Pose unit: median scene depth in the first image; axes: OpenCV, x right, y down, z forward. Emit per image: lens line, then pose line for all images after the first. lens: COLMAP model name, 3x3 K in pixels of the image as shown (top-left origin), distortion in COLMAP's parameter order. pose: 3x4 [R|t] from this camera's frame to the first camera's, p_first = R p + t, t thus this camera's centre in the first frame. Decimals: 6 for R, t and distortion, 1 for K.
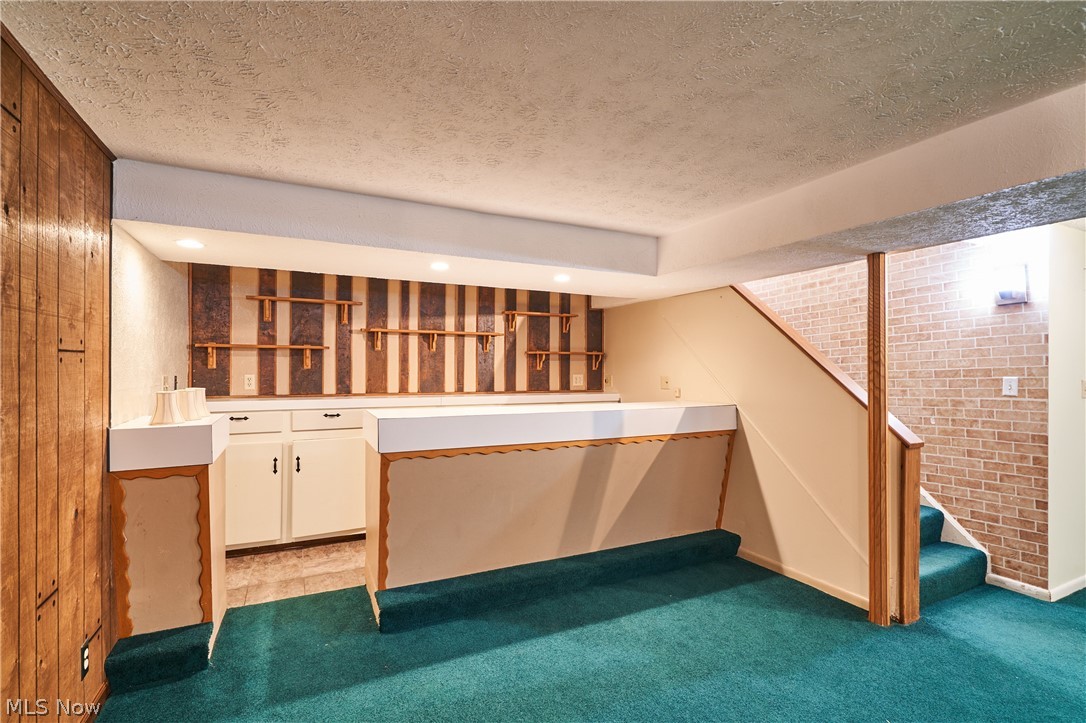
lens RADIAL K [[510.1, 0, 545.1], [0, 510.1, 364.3], [0, 0, 1]] dist [0.008204, -0.001251]
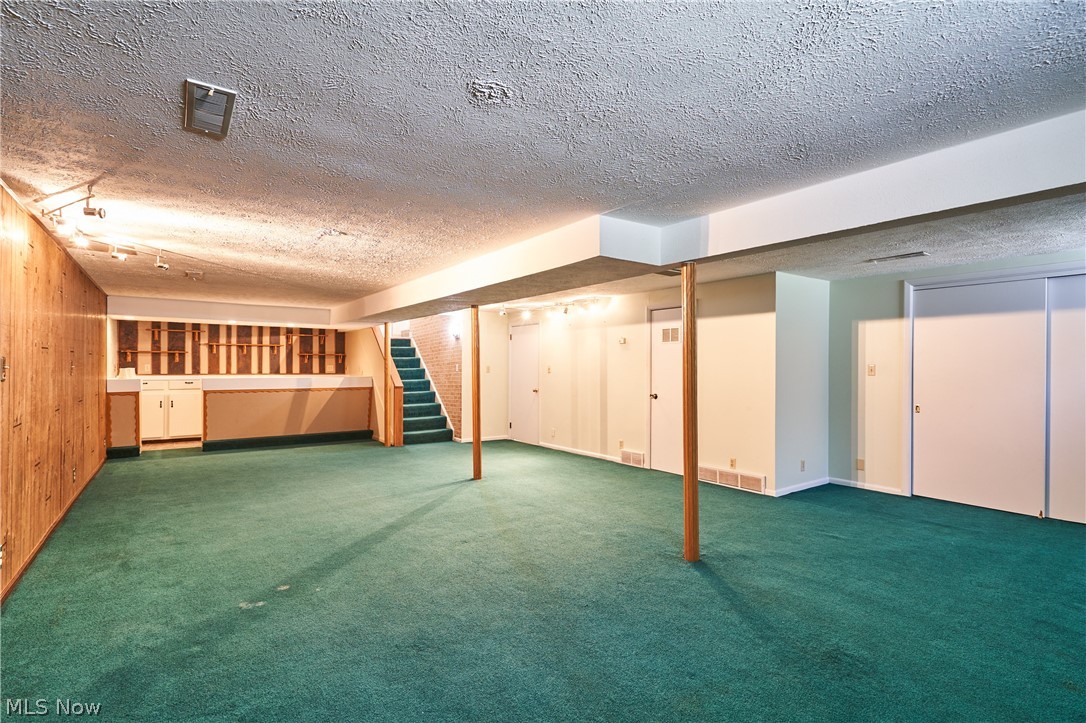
lens RADIAL K [[510.1, 0, 542.0], [0, 510.1, 364.5], [0, 0, 1]] dist [0.008204, -0.001251]
pose [[0.985560, -0.000793, 0.169325, 0.669210], [-0.000182, 0.999983, 0.005744, 0.006492], [-0.169327, -0.005692, 0.985544, -1.353153]]
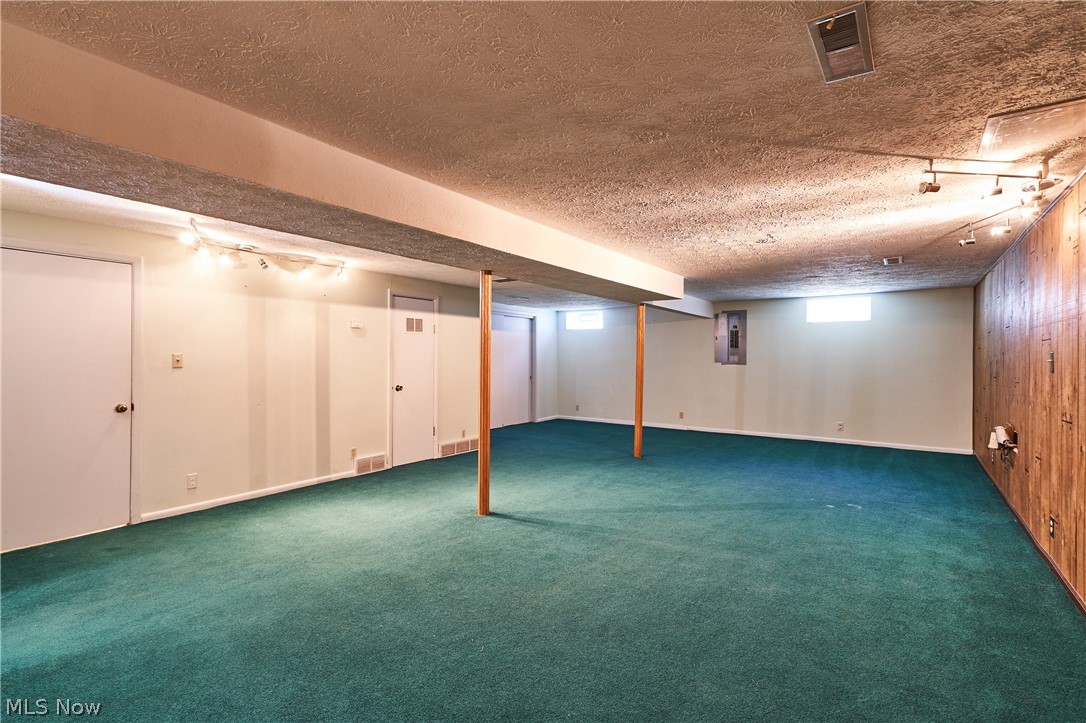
lens RADIAL K [[510.1, 0, 543.3], [0, 510.1, 361.7], [0, 0, 1]] dist [0.008204, -0.001251]
pose [[-0.472387, -0.009585, 0.881339, -1.447621], [-0.010414, 0.999932, 0.005293, 0.049101], [-0.881330, -0.006678, -0.472454, 2.953969]]
